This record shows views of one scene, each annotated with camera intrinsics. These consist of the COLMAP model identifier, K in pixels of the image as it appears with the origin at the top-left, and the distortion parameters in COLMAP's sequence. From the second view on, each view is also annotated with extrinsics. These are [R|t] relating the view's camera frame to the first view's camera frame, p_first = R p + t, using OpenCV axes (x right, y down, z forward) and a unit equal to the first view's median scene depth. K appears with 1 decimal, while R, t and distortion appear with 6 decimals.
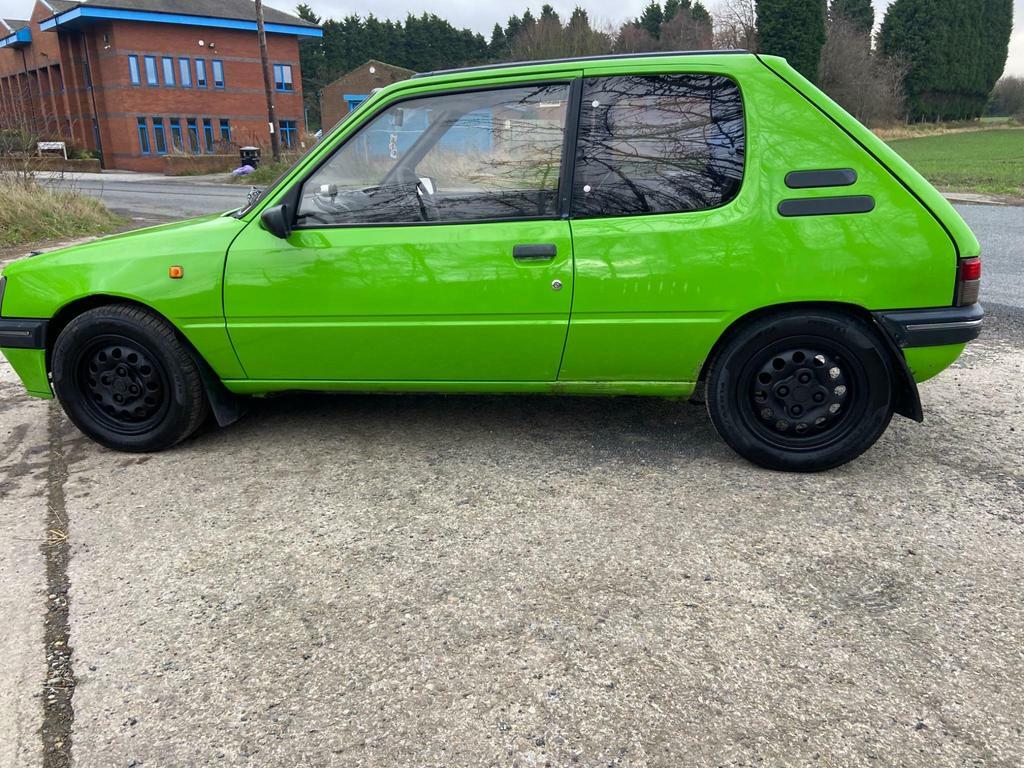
lens RADIAL K [[769.1, 0, 509.4], [0, 769.1, 378.2], [0, 0, 1]] dist [0.121401, -0.151149]
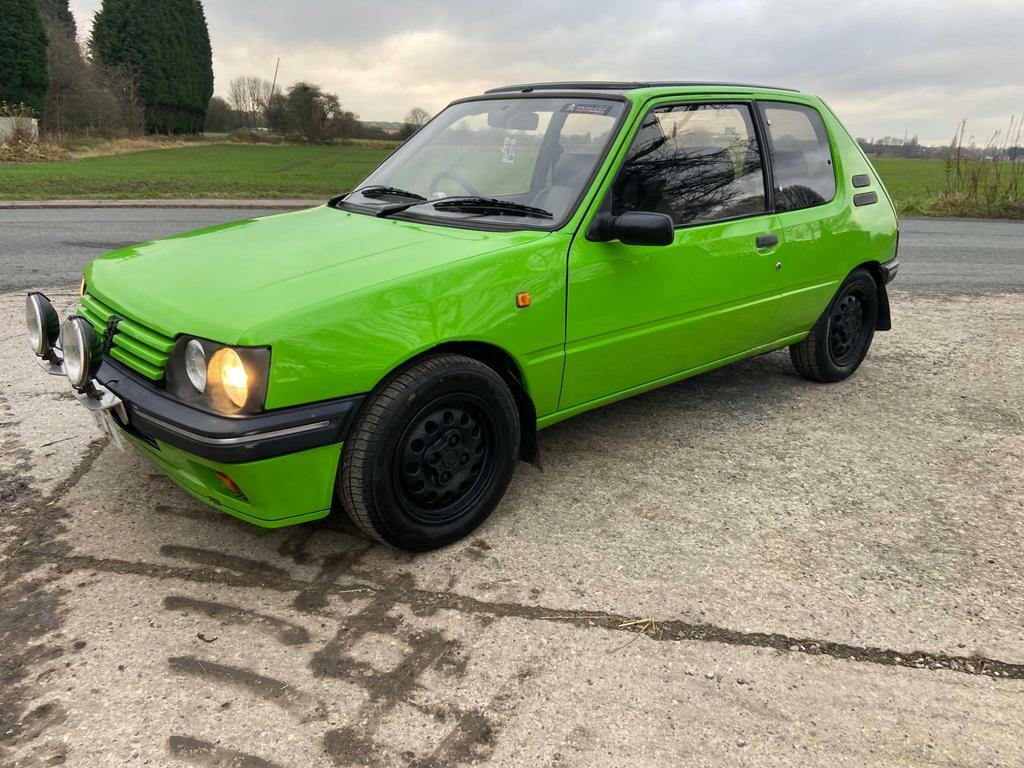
lens RADIAL K [[769.1, 0, 518.6], [0, 769.1, 378.7], [0, 0, 1]] dist [0.121401, -0.151149]
pose [[0.613833, -0.194043, 0.765217, -1.043543], [0.203044, 0.975517, 0.084495, -0.120406], [-0.762878, 0.103506, 0.638203, 0.477096]]
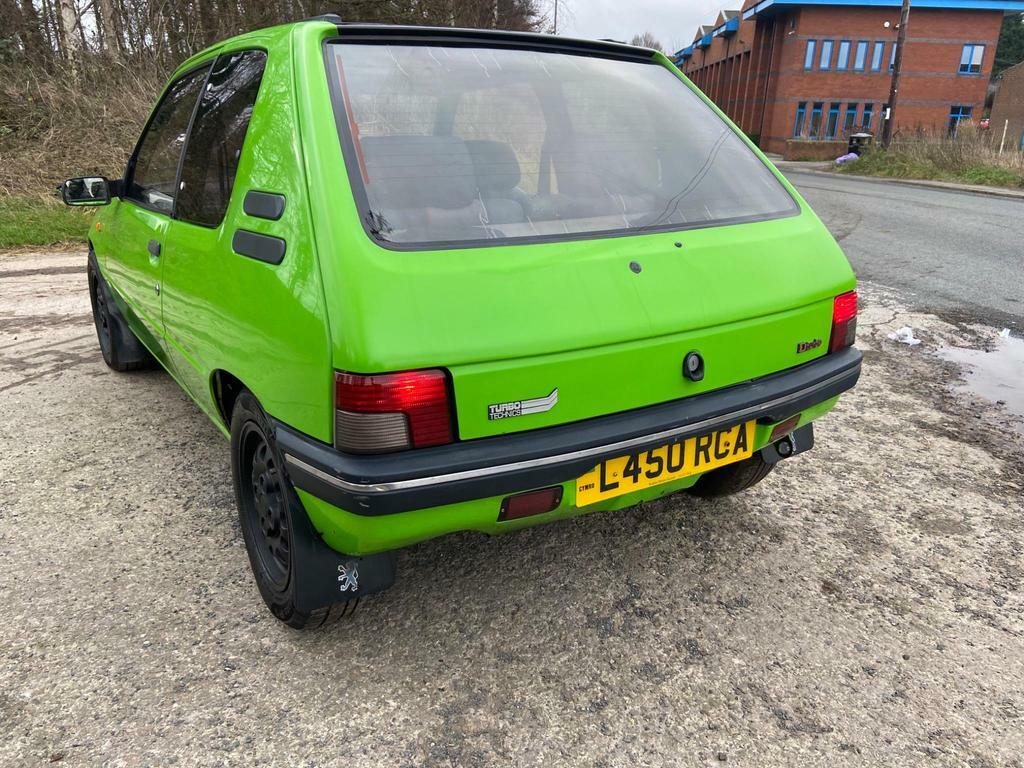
lens RADIAL K [[769.1, 0, 517.0], [0, 769.1, 380.4], [0, 0, 1]] dist [0.121401, -0.151149]
pose [[0.692802, 0.257709, -0.673506, 0.867430], [-0.244197, 0.962624, 0.117144, -0.201369], [0.678522, 0.083311, 0.729840, 0.557876]]
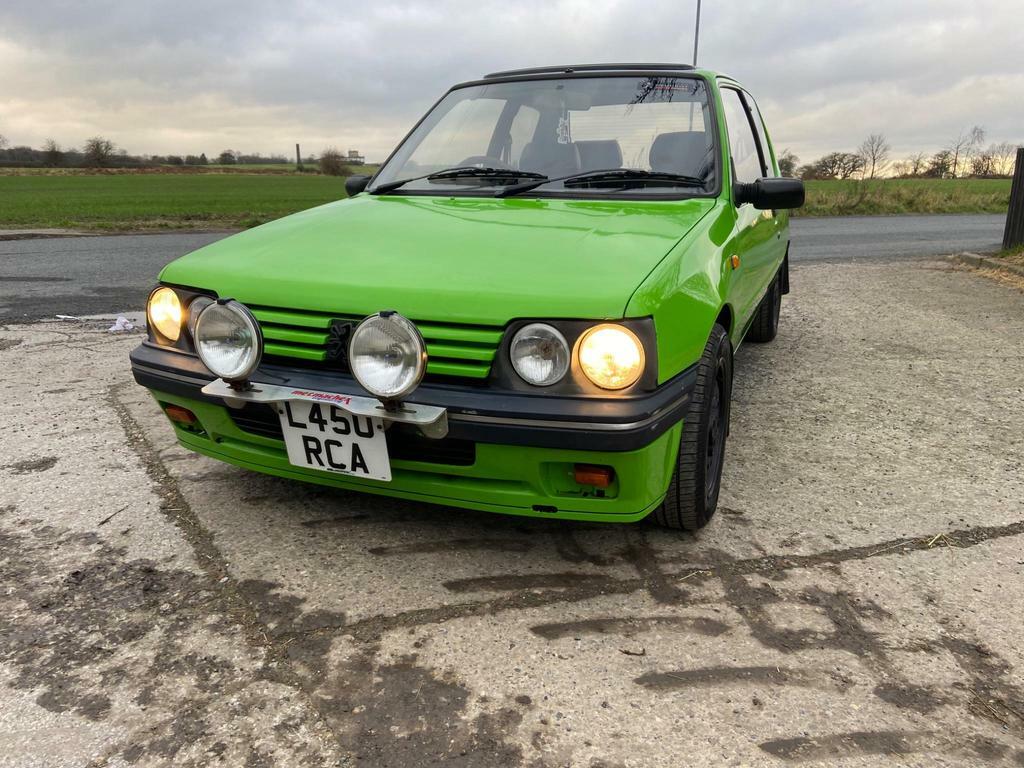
lens RADIAL K [[769.1, 0, 517.7], [0, 769.1, 382.1], [0, 0, 1]] dist [0.121401, -0.151149]
pose [[0.207005, -0.233174, 0.950147, -1.259951], [0.286806, 0.942977, 0.168929, -0.215495], [-0.935356, 0.237538, 0.262076, 1.002005]]
